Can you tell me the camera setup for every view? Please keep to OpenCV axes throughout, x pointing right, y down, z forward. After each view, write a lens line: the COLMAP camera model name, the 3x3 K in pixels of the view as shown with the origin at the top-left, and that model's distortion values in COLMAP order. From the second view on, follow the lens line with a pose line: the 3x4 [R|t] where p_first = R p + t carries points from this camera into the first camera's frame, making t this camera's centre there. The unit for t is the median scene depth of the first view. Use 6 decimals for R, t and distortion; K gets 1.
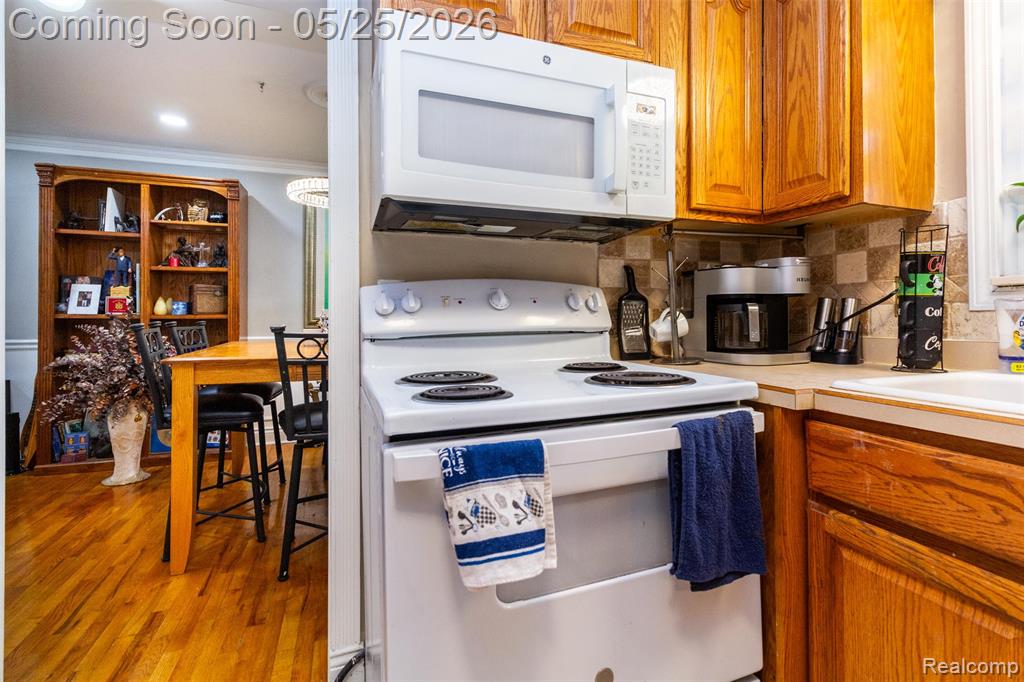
lens RADIAL K [[482.9, 0, 520.0], [0, 482.9, 295.9], [0, 0, 1]] dist [0.000975, 0.000724]
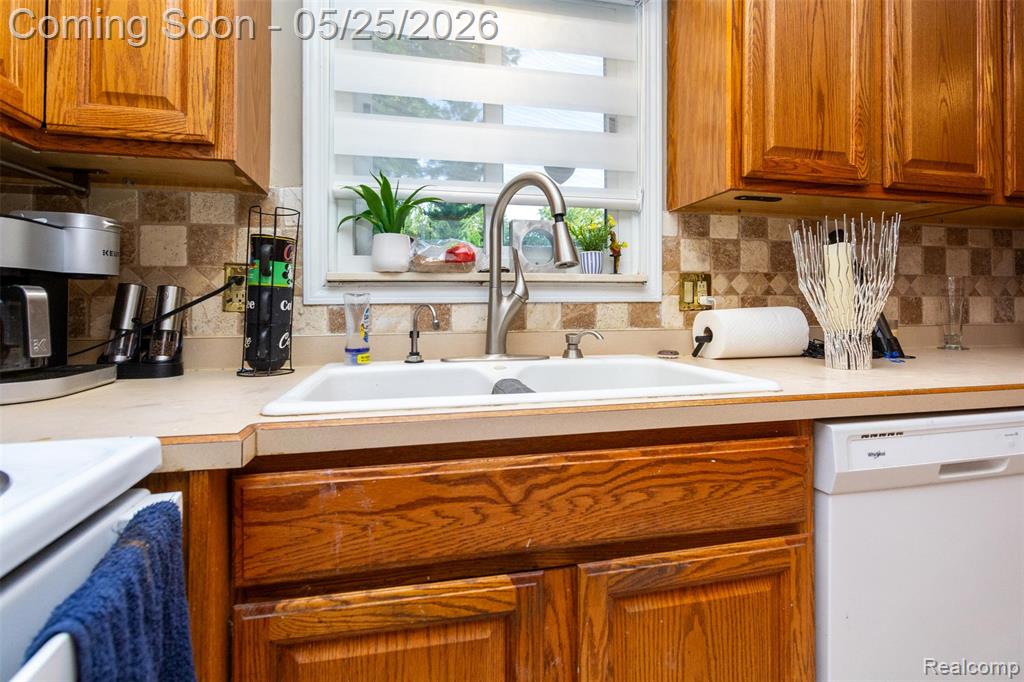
lens RADIAL K [[482.9, 0, 507.3], [0, 482.9, 304.9], [0, 0, 1]] dist [0.000975, 0.000724]
pose [[0.129951, 0.014385, 0.991416, 0.018412], [-0.039046, 0.999193, -0.009380, 0.021398], [-0.990751, -0.037492, 0.130408, 0.417138]]
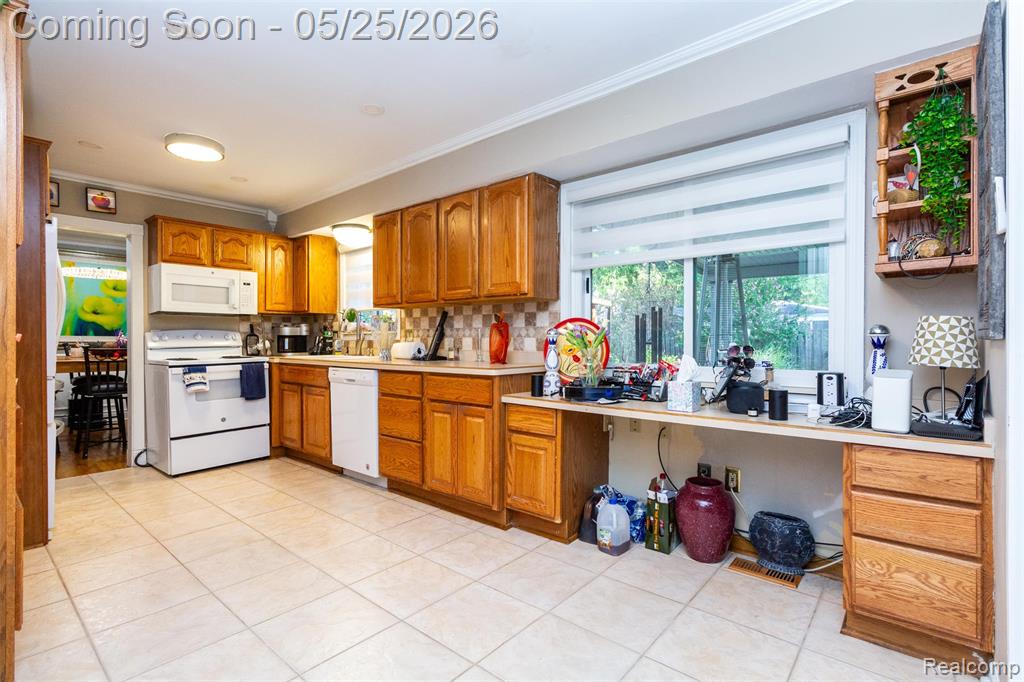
lens RADIAL K [[482.9, 0, 521.6], [0, 482.9, 339.3], [0, 0, 1]] dist [0.000975, 0.000724]
pose [[0.867131, 0.001645, 0.498077, 0.221781], [-0.023617, 0.999006, 0.037817, -0.147439], [-0.497519, -0.044555, 0.866308, -2.853677]]
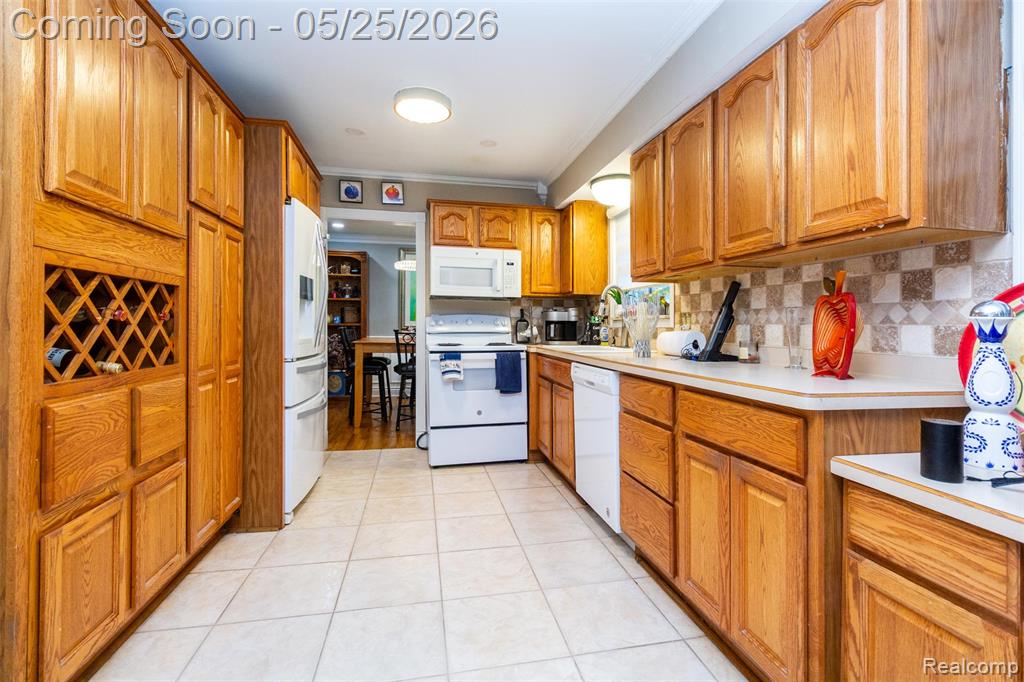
lens RADIAL K [[482.9, 0, 517.5], [0, 482.9, 315.6], [0, 0, 1]] dist [0.000975, 0.000724]
pose [[0.988898, 0.011713, -0.148133, 0.721761], [-0.008467, 0.999710, 0.022524, -0.103572], [0.148354, -0.021020, 0.988711, -2.013510]]
